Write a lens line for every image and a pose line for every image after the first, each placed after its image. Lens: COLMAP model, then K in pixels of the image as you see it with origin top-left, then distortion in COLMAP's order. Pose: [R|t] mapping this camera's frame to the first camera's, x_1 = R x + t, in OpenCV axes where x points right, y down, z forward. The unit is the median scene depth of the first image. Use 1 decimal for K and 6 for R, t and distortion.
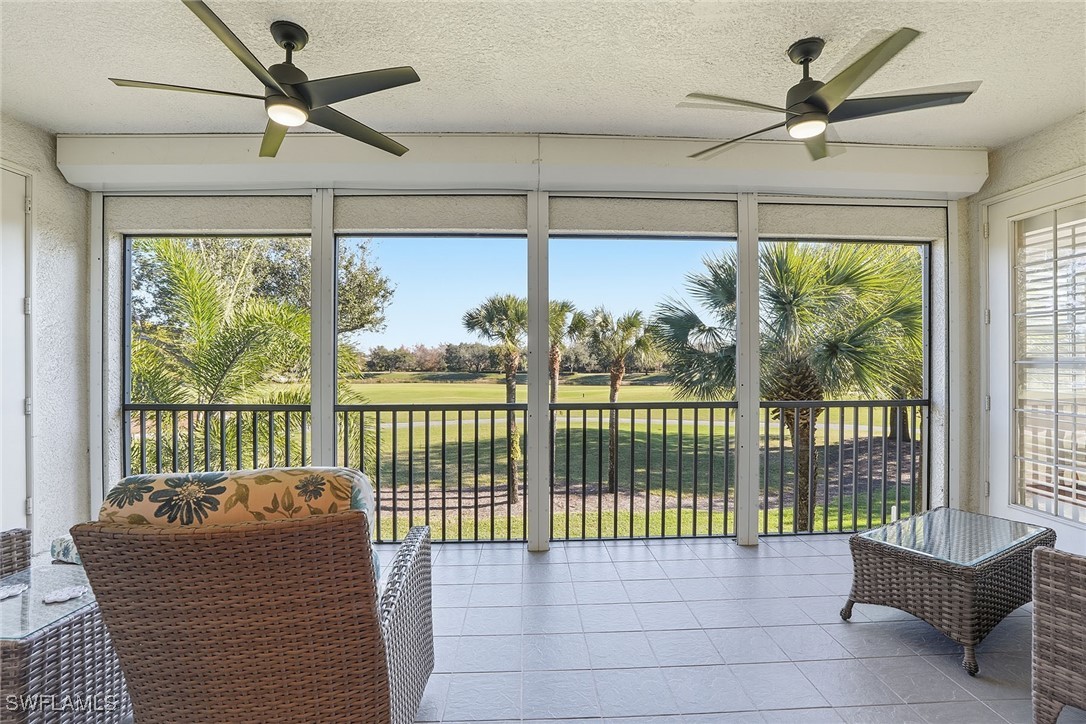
lens RADIAL K [[519.5, 0, 544.0], [0, 519.5, 357.5], [0, 0, 1]] dist [-0.023330, -0.001090]
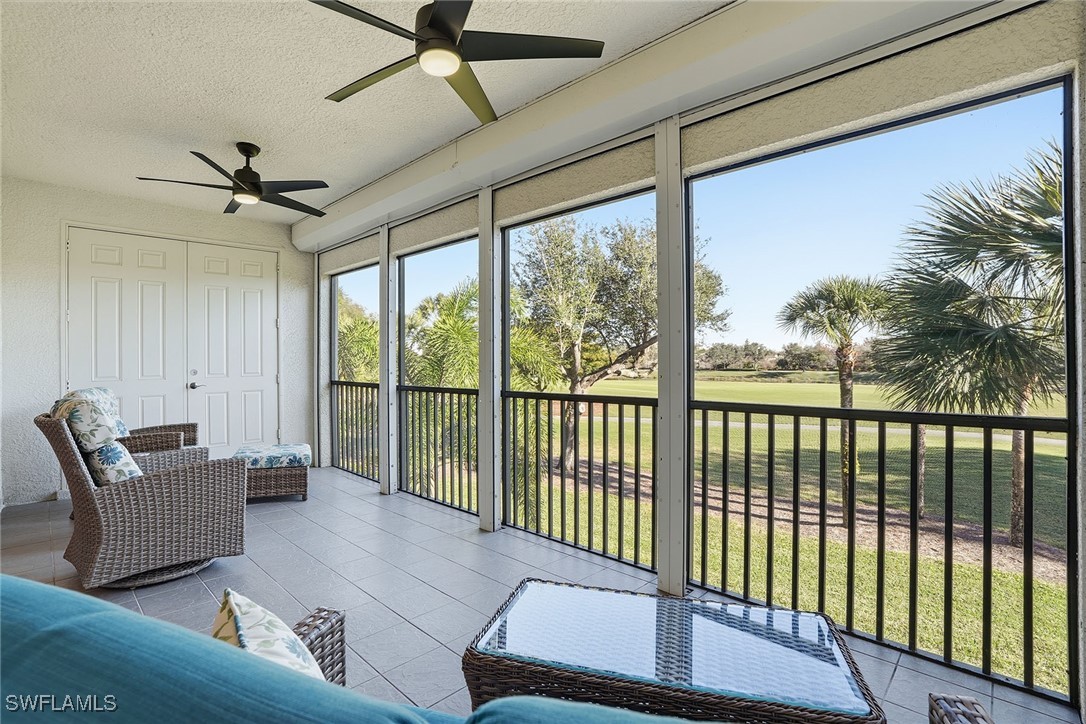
lens RADIAL K [[519.5, 0, 540.5], [0, 519.5, 359.9], [0, 0, 1]] dist [-0.023330, -0.001090]
pose [[0.686725, -0.002829, -0.726911, 0.207987], [0.007288, 0.999969, 0.002994, 0.006619], [0.726880, -0.007354, 0.686725, 0.088797]]
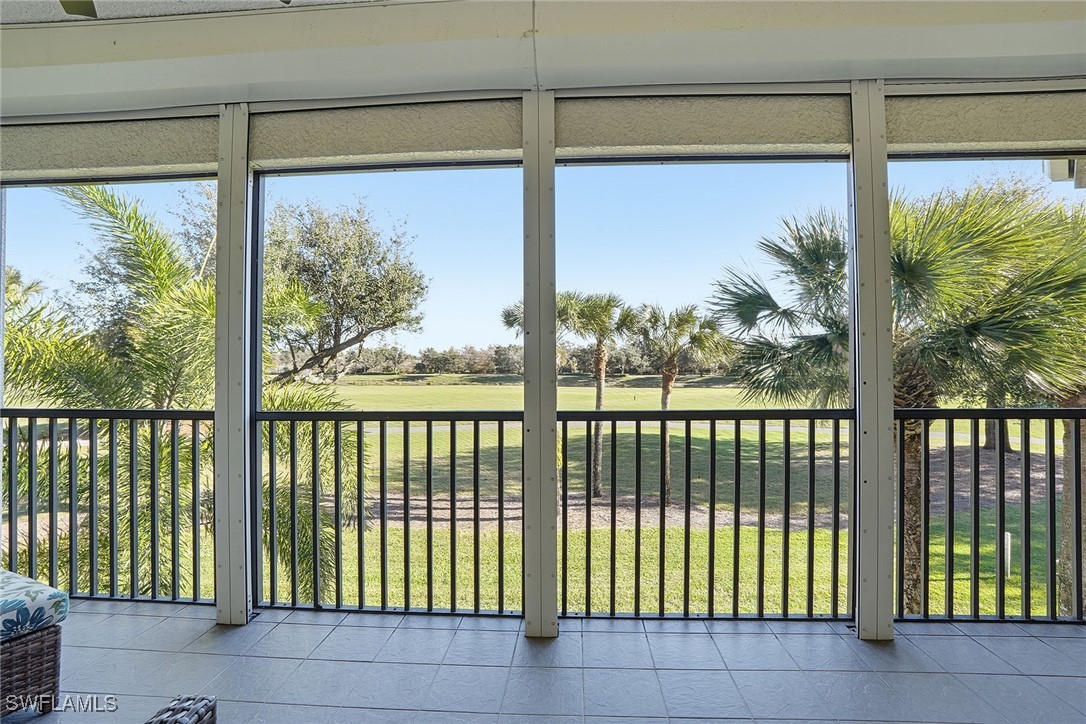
lens RADIAL K [[519.5, 0, 546.4], [0, 519.5, 351.1], [0, 0, 1]] dist [-0.023330, -0.001090]
pose [[0.995428, -0.005977, -0.095327, 0.015022], [0.004372, 0.999845, -0.017037, 0.005927], [0.095414, 0.016543, 0.995300, 0.086695]]
